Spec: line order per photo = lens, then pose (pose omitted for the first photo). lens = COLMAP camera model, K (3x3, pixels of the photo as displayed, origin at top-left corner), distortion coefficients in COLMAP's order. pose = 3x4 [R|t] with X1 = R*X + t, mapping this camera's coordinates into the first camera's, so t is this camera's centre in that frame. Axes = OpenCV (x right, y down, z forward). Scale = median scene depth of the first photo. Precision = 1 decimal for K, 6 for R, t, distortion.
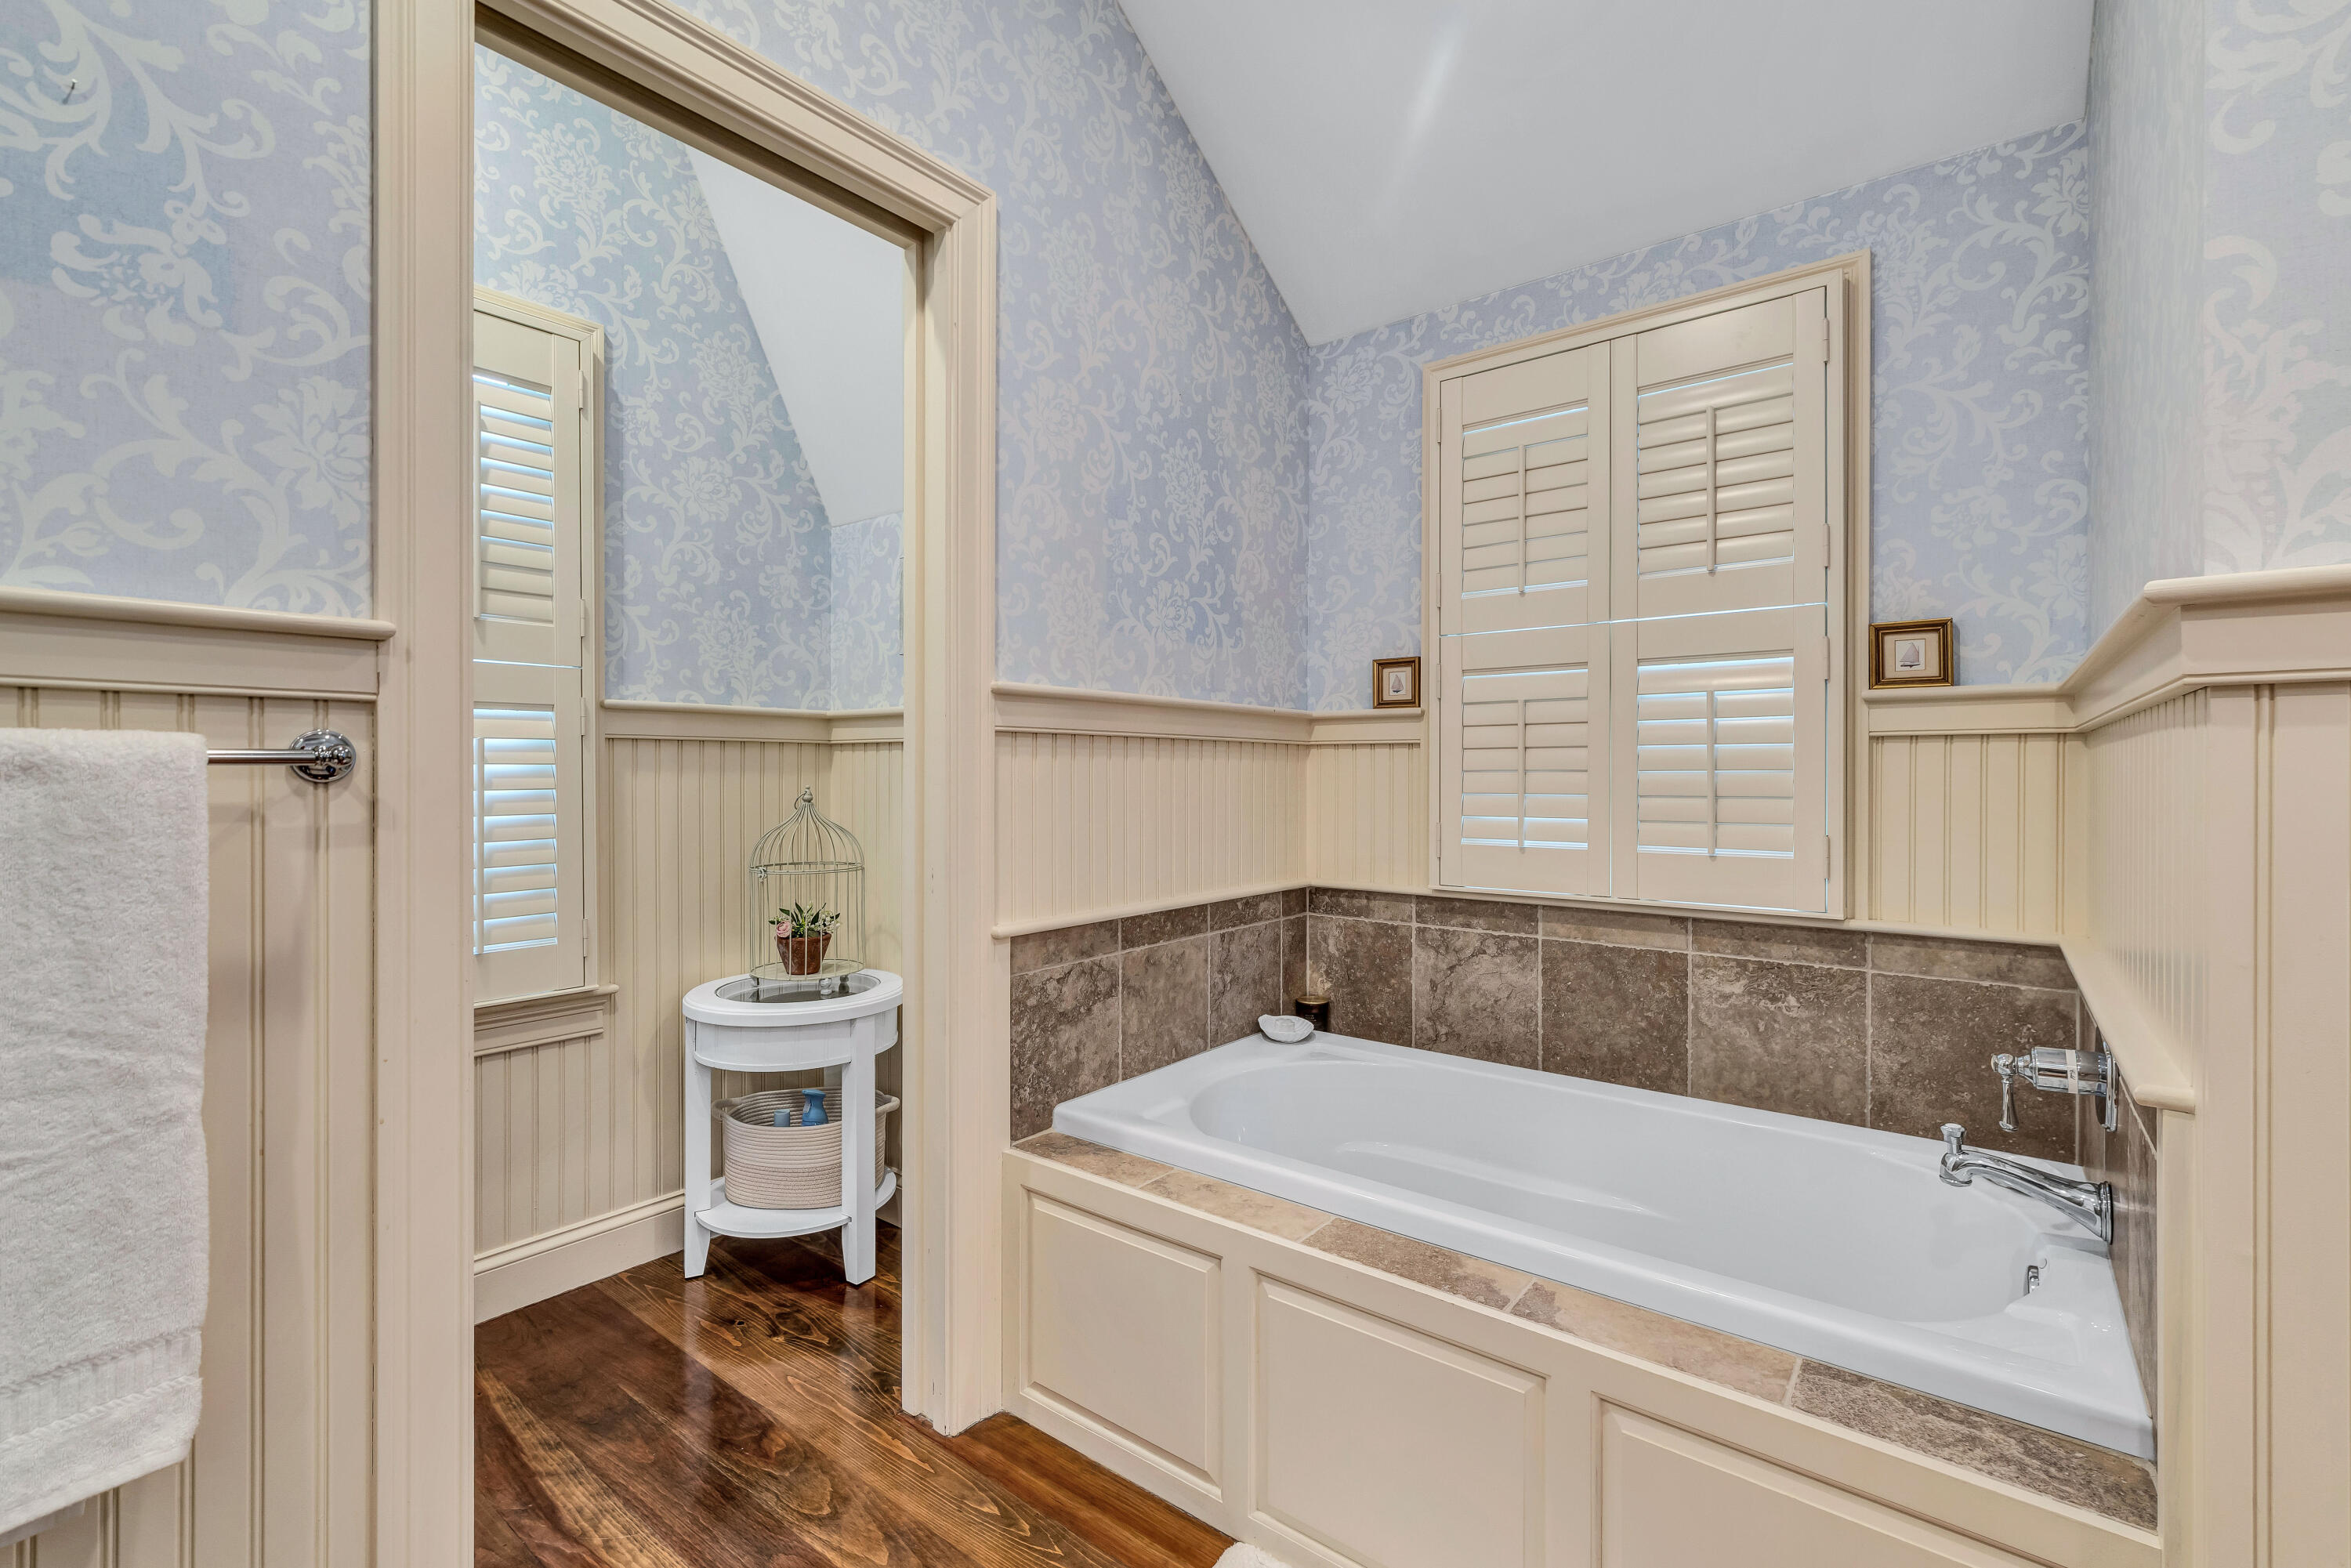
lens RADIAL K [[1023.7, 0, 1180.8], [0, 1023.7, 773.8], [0, 0, 1]] dist [0.002374, 0.001571]
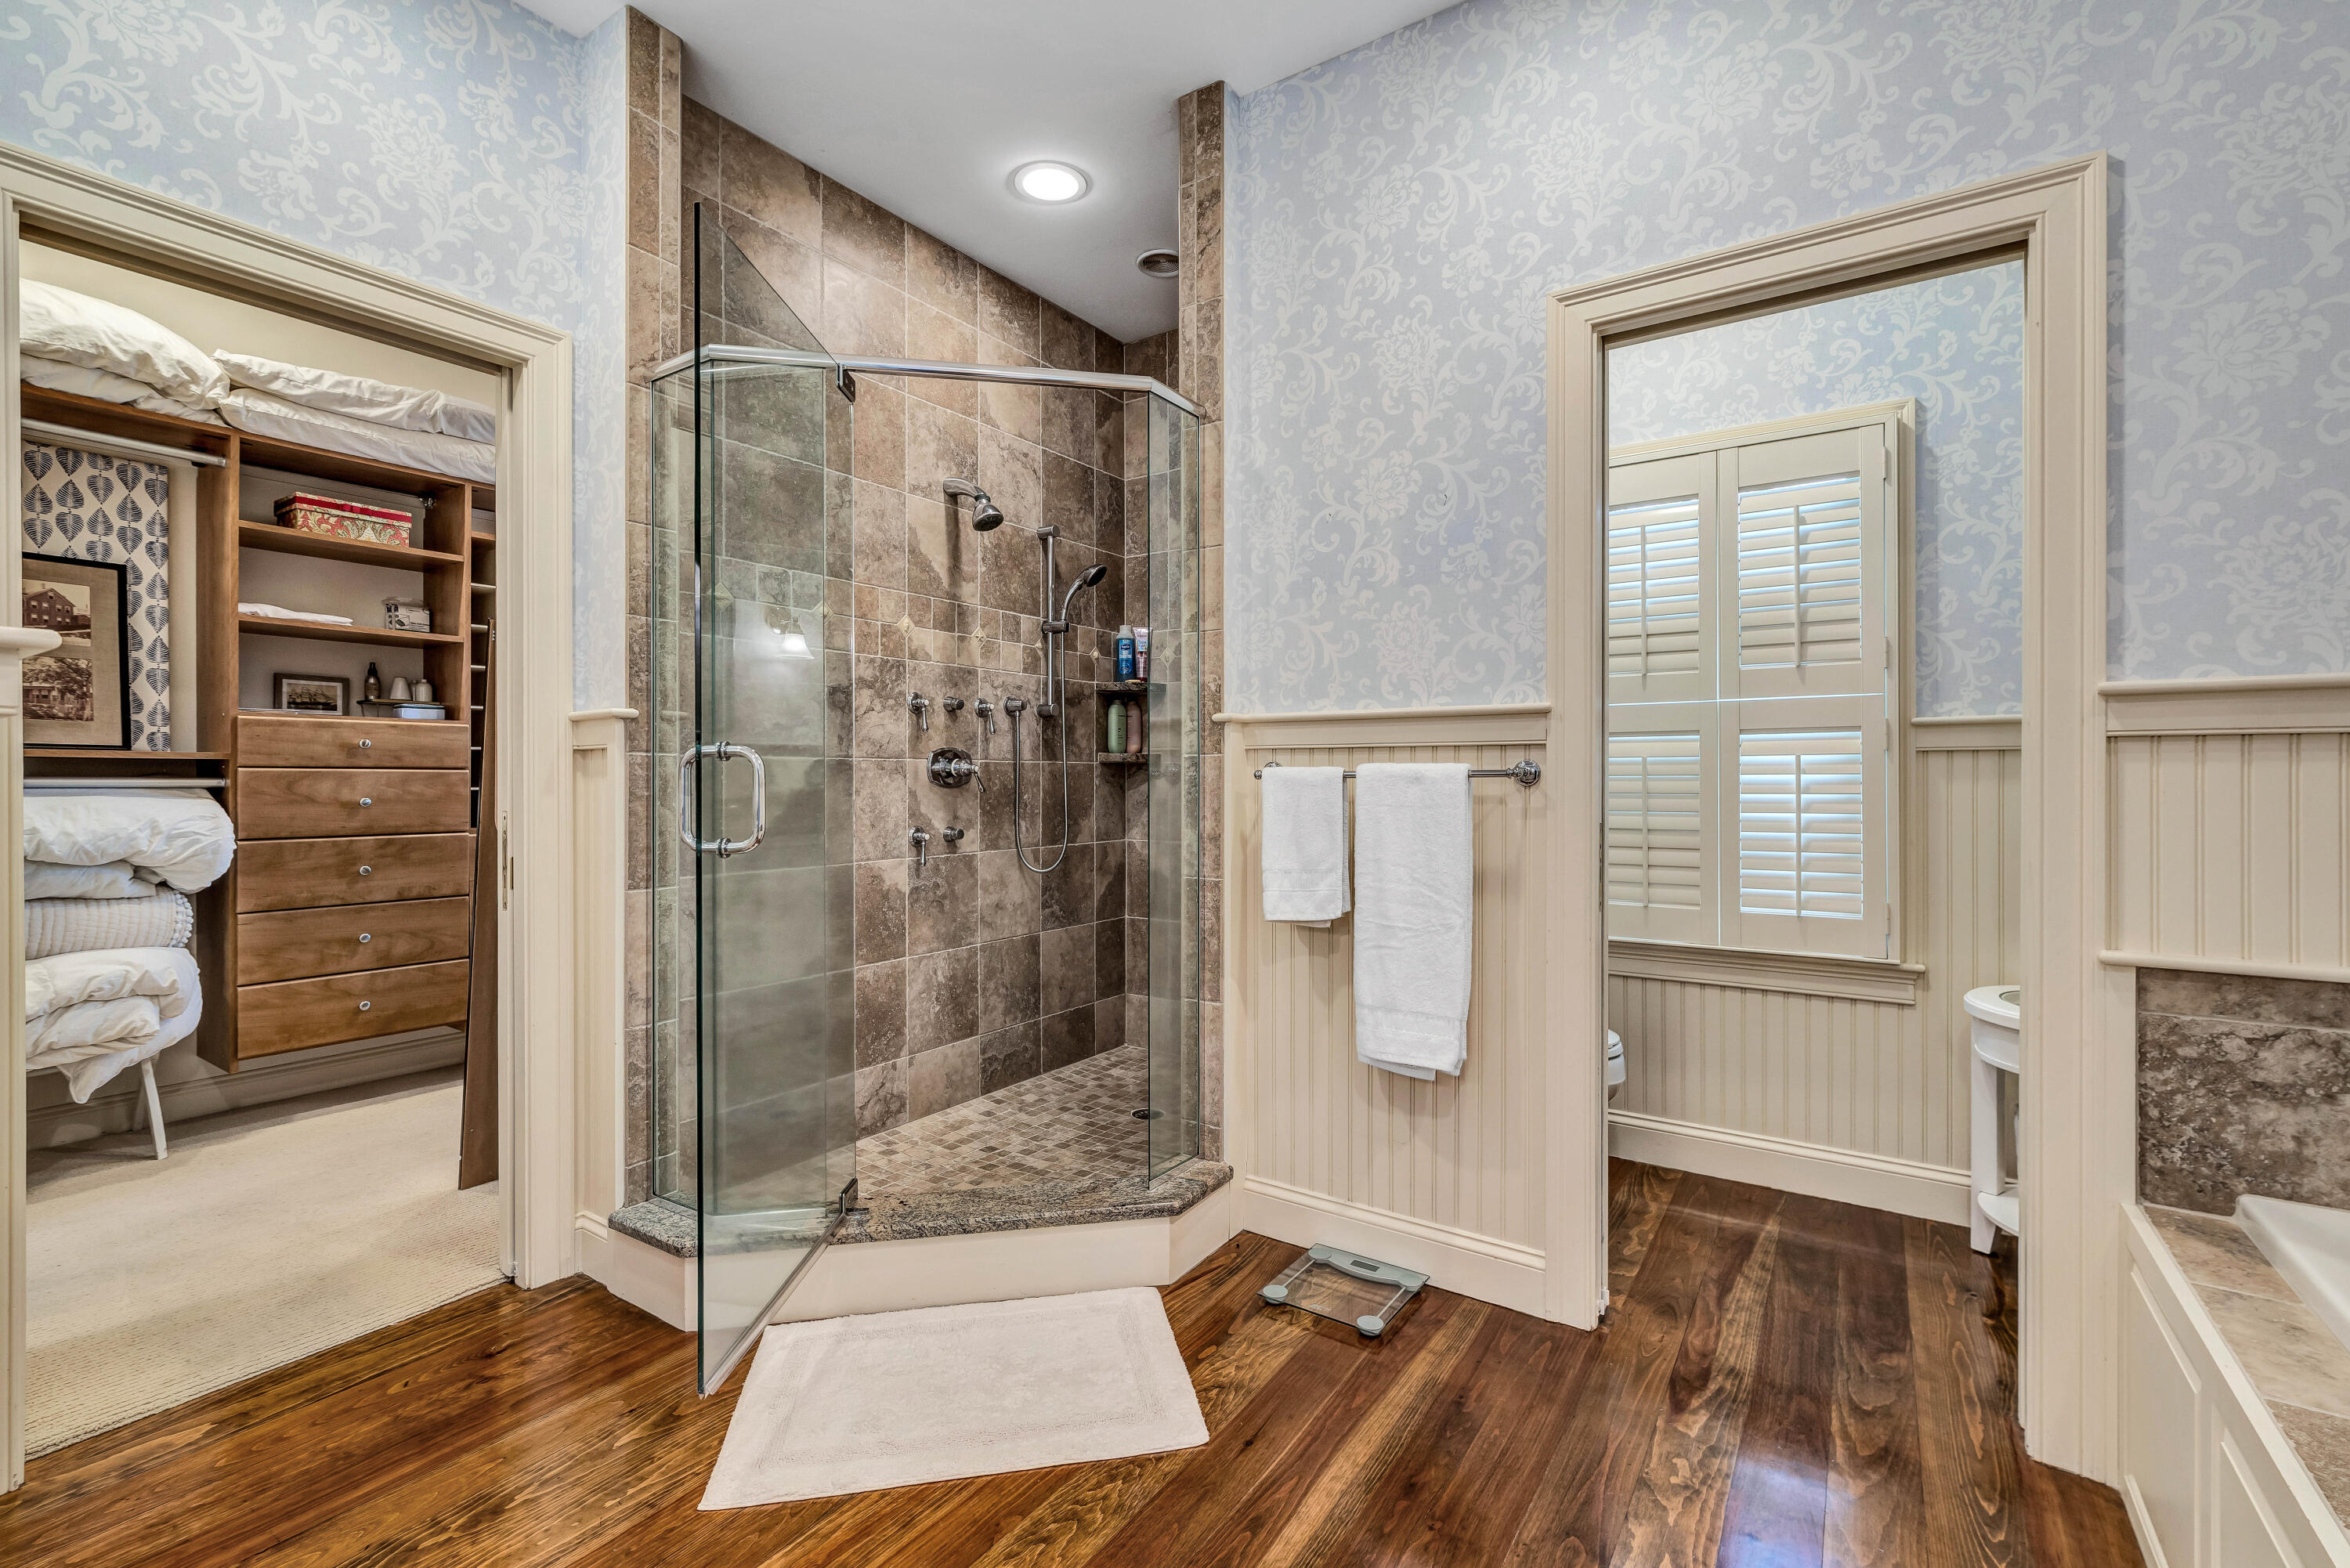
lens RADIAL K [[1023.3, 0, 1174.9], [0, 1023.3, 781.9], [0, 0, 1]] dist [0.002374, 0.001571]
pose [[0.059457, 0.002782, -0.998227, 0.640312], [-0.002237, 0.999994, 0.002654, -0.001511], [0.998228, 0.002075, 0.059463, 0.109840]]
